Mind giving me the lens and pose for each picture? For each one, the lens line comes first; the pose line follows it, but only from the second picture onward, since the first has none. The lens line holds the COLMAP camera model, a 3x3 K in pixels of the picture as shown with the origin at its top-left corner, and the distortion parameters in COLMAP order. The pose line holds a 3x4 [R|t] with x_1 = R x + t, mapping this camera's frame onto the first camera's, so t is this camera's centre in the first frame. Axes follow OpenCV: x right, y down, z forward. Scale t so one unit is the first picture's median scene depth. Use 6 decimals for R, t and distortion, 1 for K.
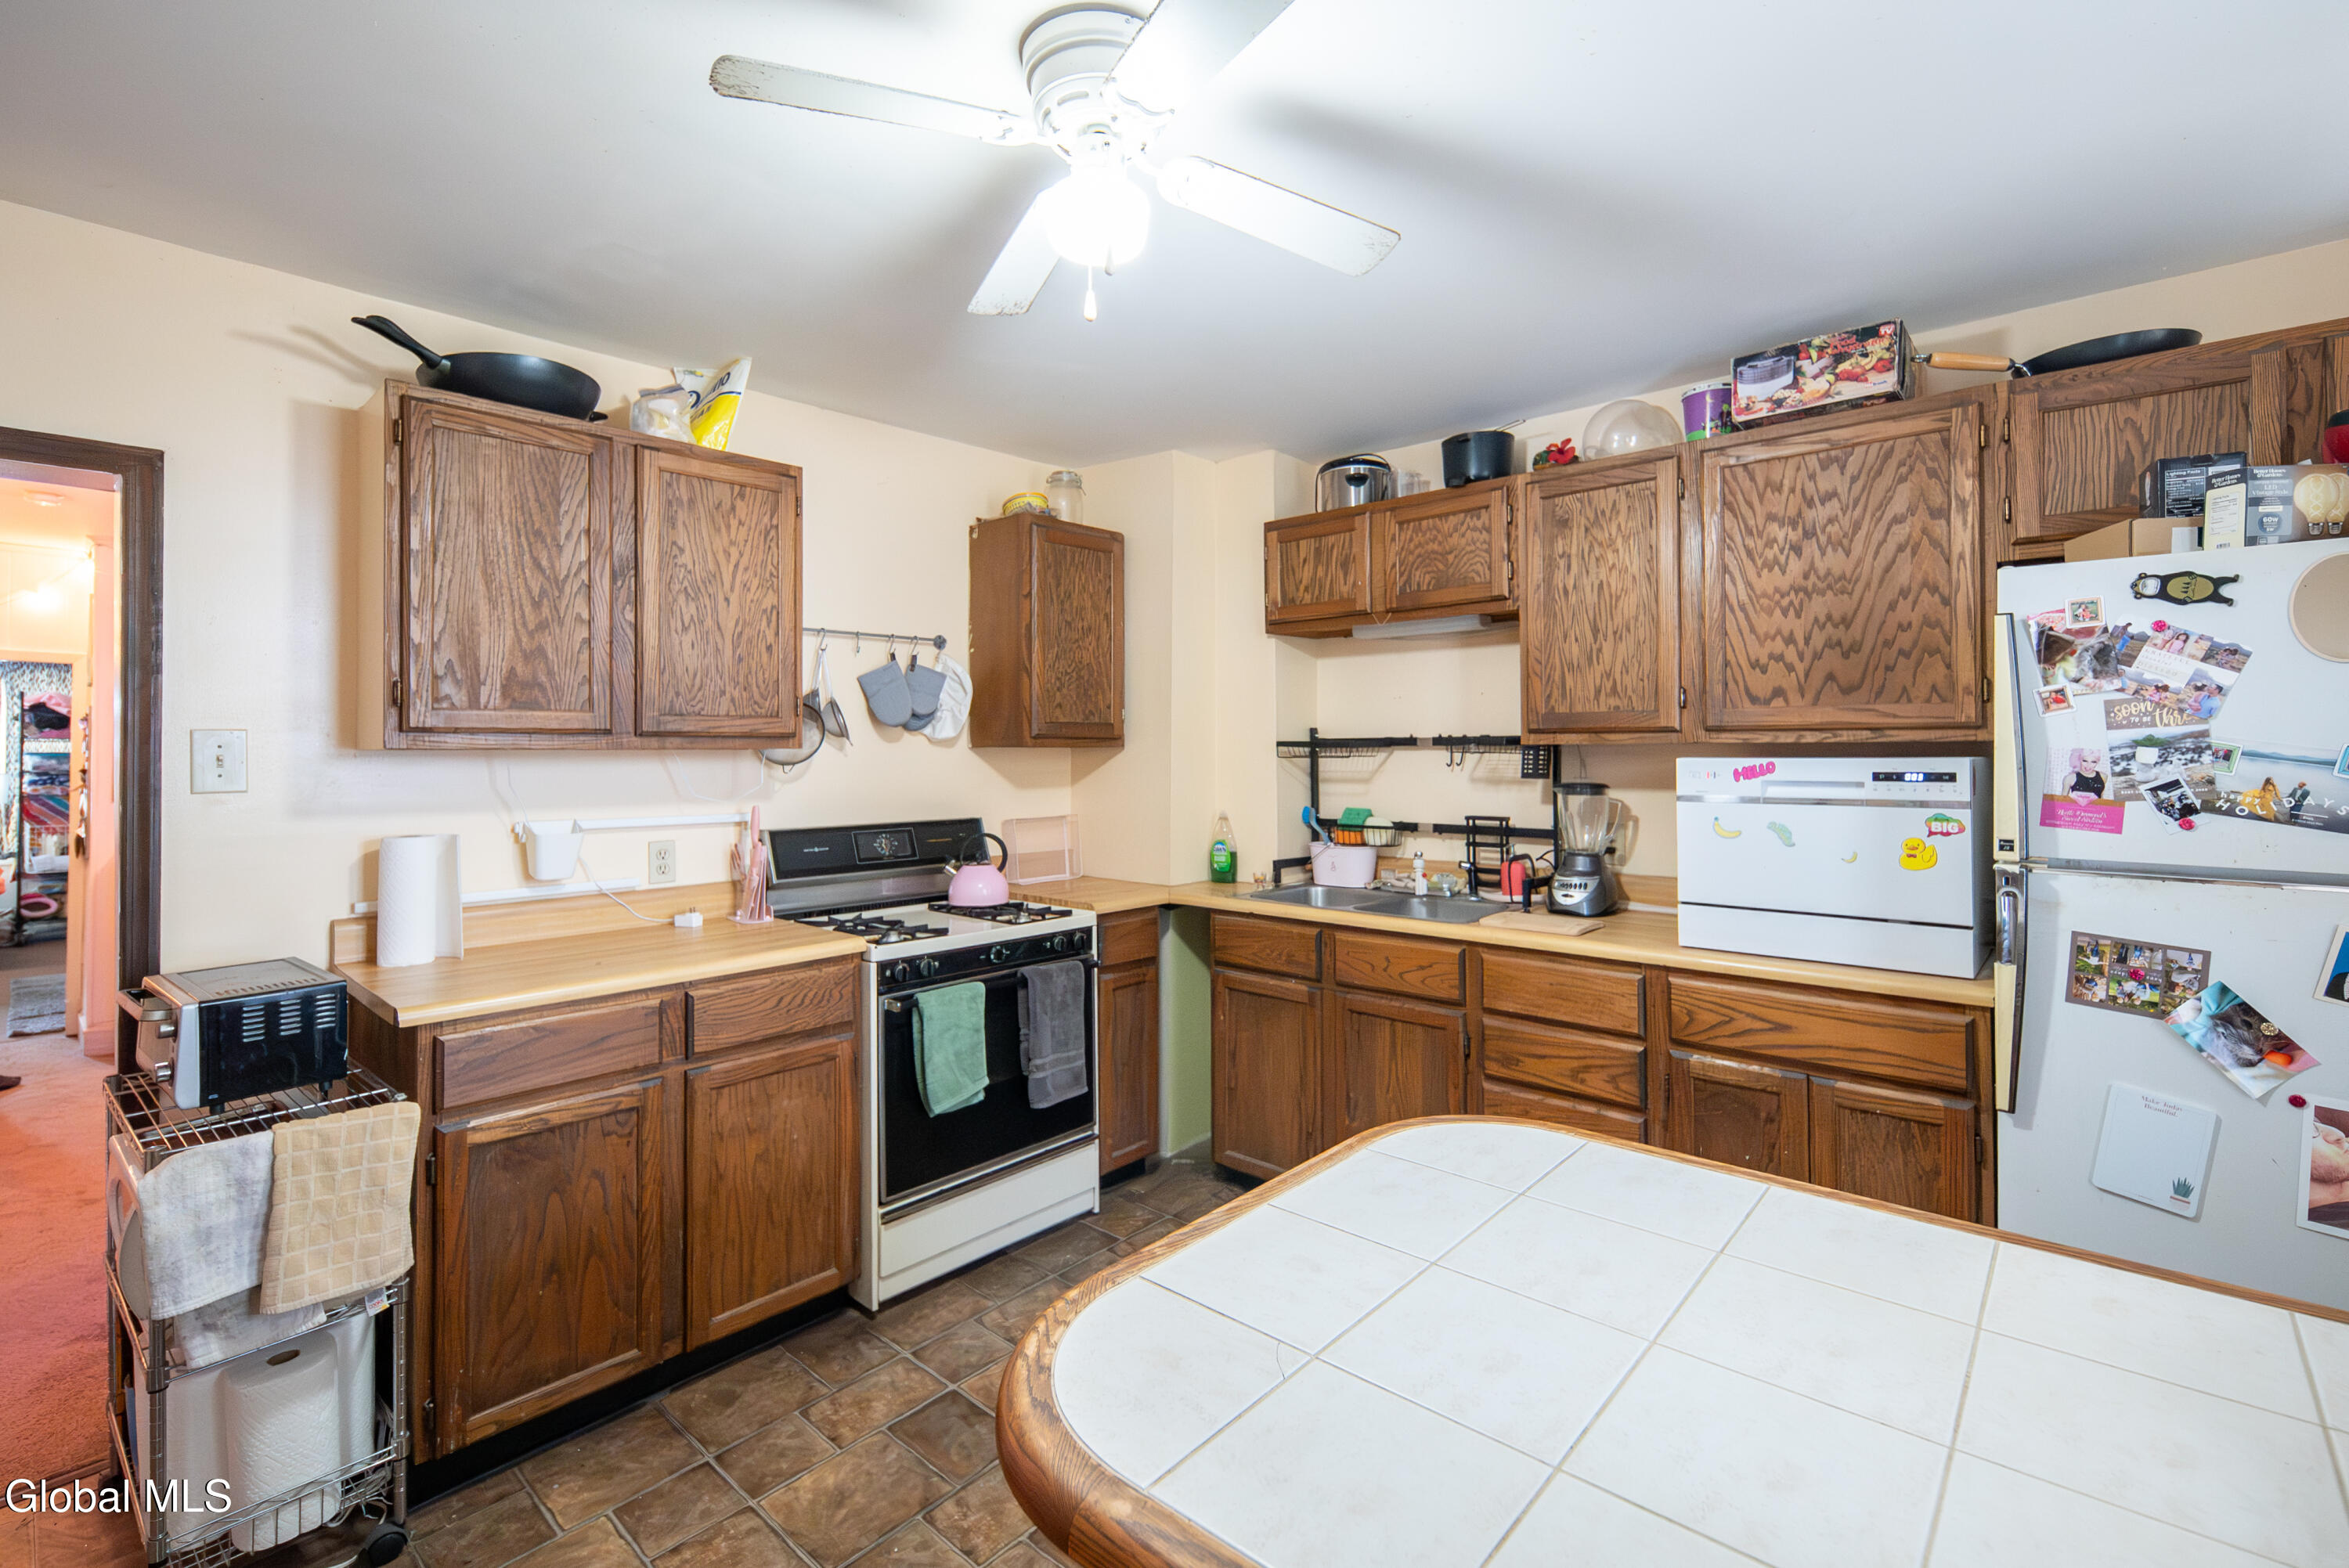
lens RADIAL K [[1041.5, 0, 1173.1], [0, 1041.5, 733.2], [0, 0, 1]] dist [0.000196, -0.000883]
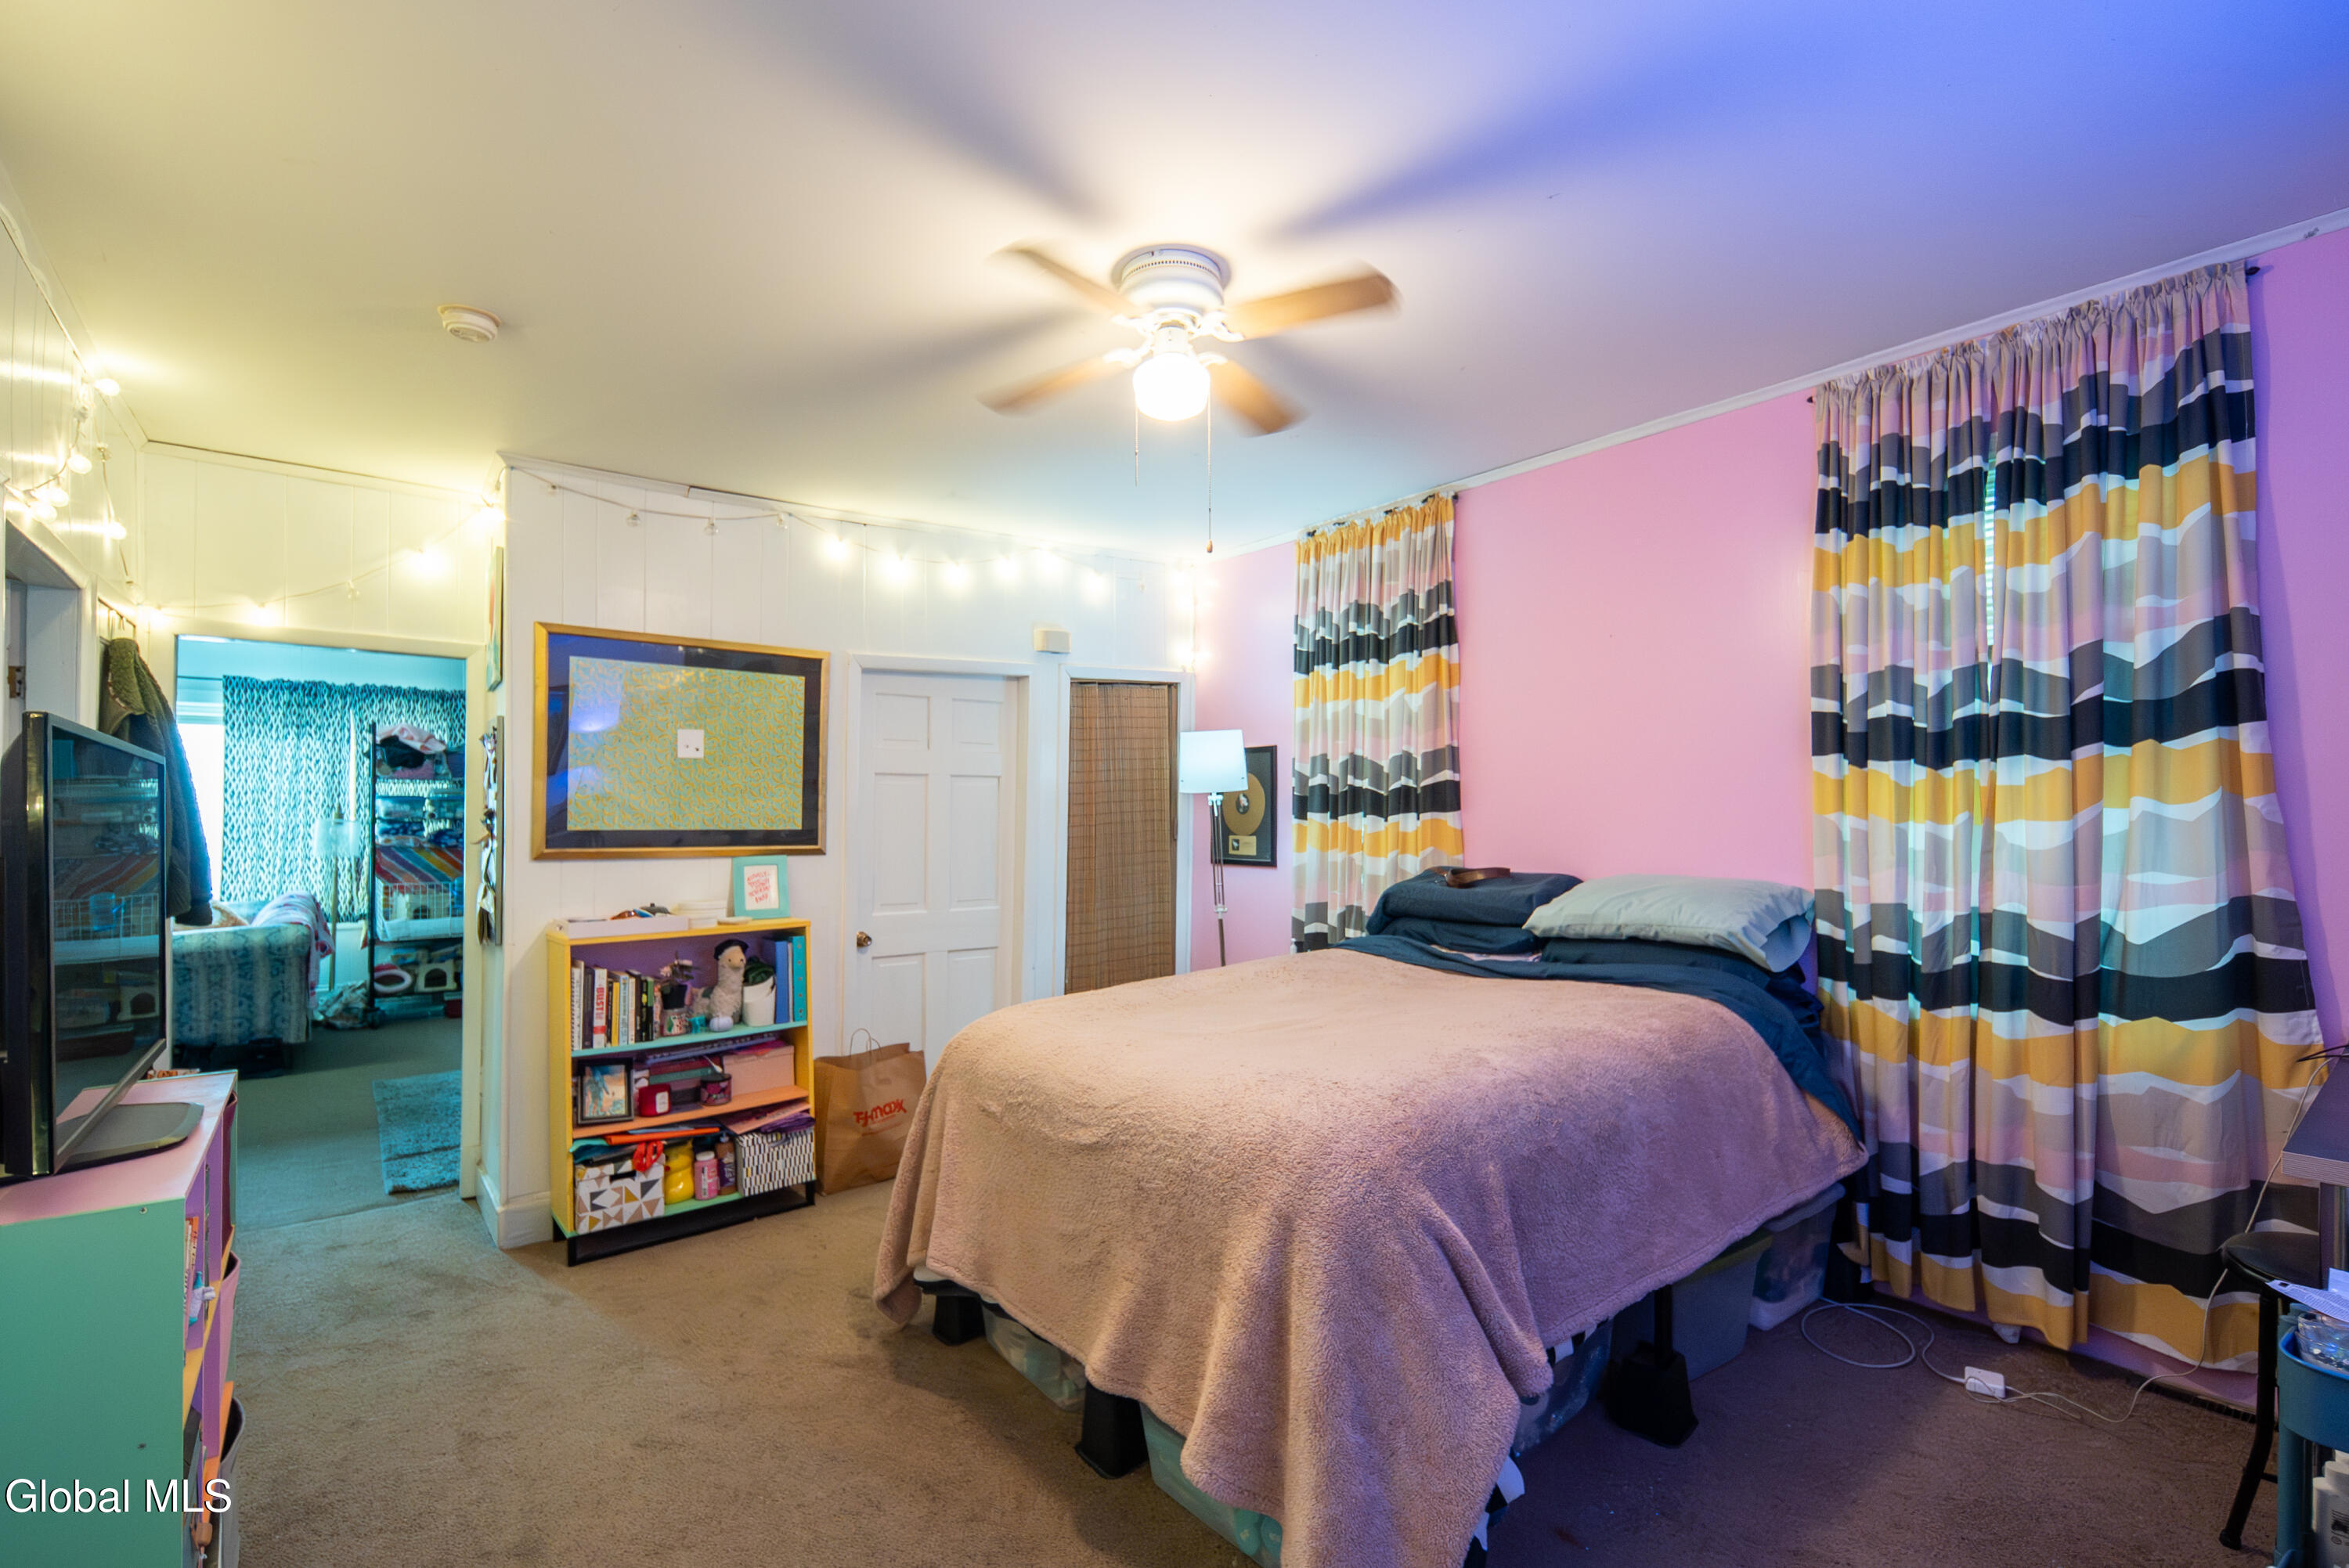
lens RADIAL K [[1041.5, 0, 1178.8], [0, 1041.5, 798.0], [0, 0, 1]] dist [0.000196, -0.000883]
pose [[0.988112, 0.000919, -0.153734, -0.335269], [0.000206, 0.999973, 0.007300, 0.014379], [0.153737, -0.007245, 0.988085, 0.269774]]
